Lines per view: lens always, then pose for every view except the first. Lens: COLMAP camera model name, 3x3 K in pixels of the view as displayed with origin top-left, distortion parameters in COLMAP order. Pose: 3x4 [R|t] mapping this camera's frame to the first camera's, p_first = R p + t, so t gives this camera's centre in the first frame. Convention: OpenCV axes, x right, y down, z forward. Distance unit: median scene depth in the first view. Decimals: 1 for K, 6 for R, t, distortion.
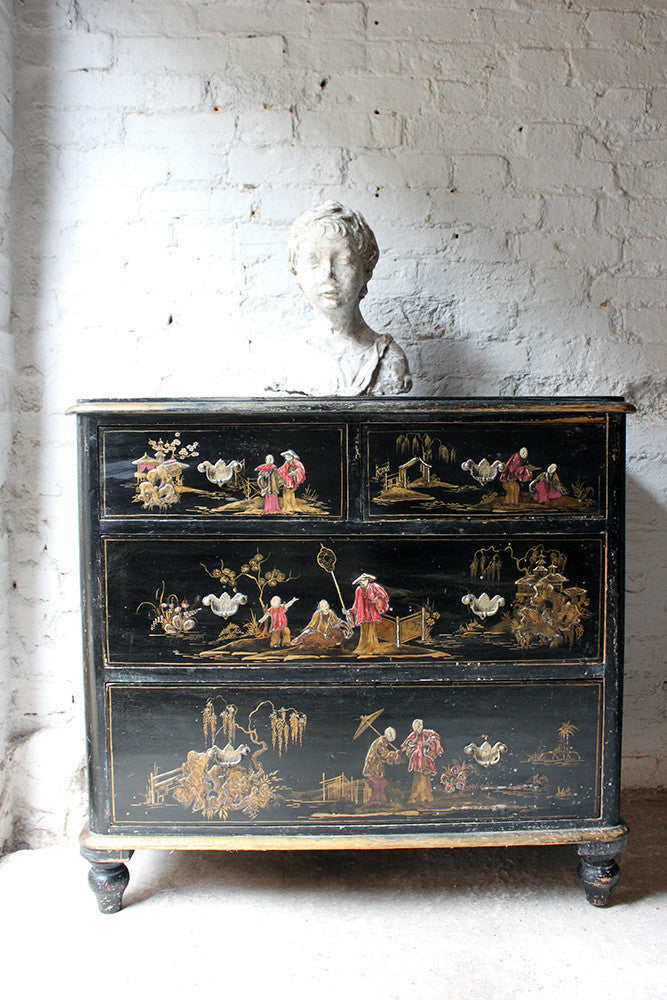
lens RADIAL K [[915.9, 0, 334.7], [0, 915.9, 495.9], [0, 0, 1]] dist [-0.147289, 0.146067]
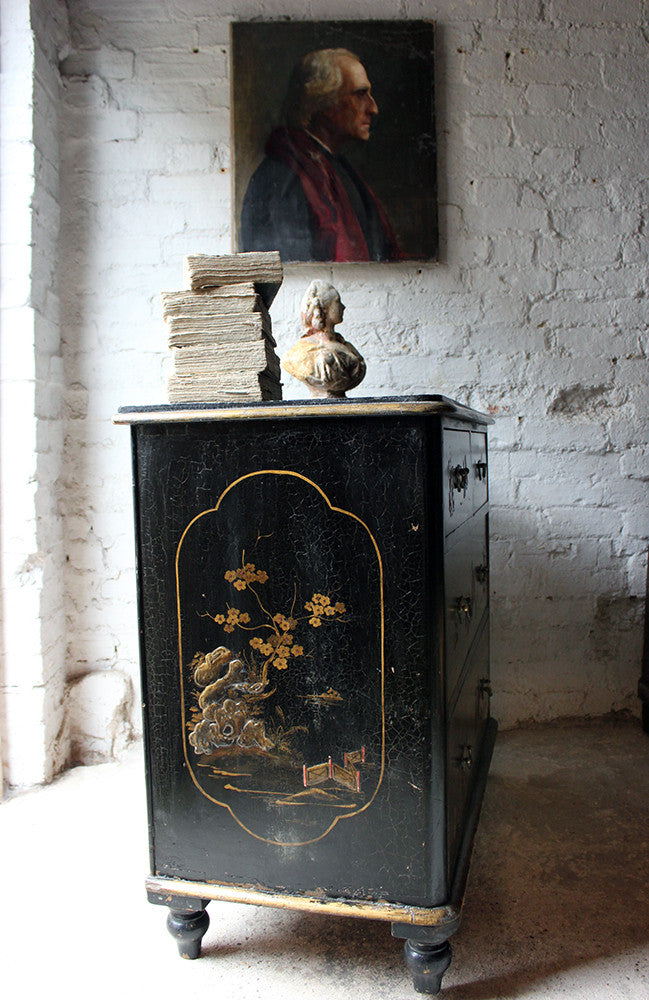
lens RADIAL K [[853.1, 0, 314.6], [0, 853.1, 498.6], [0, 0, 1]] dist [-0.158289, 0.139591]
pose [[0.999807, -0.010476, -0.016597, 0.009860], [0.011078, 0.999269, 0.036591, -0.029582], [0.016202, -0.036768, 0.999192, -0.207698]]
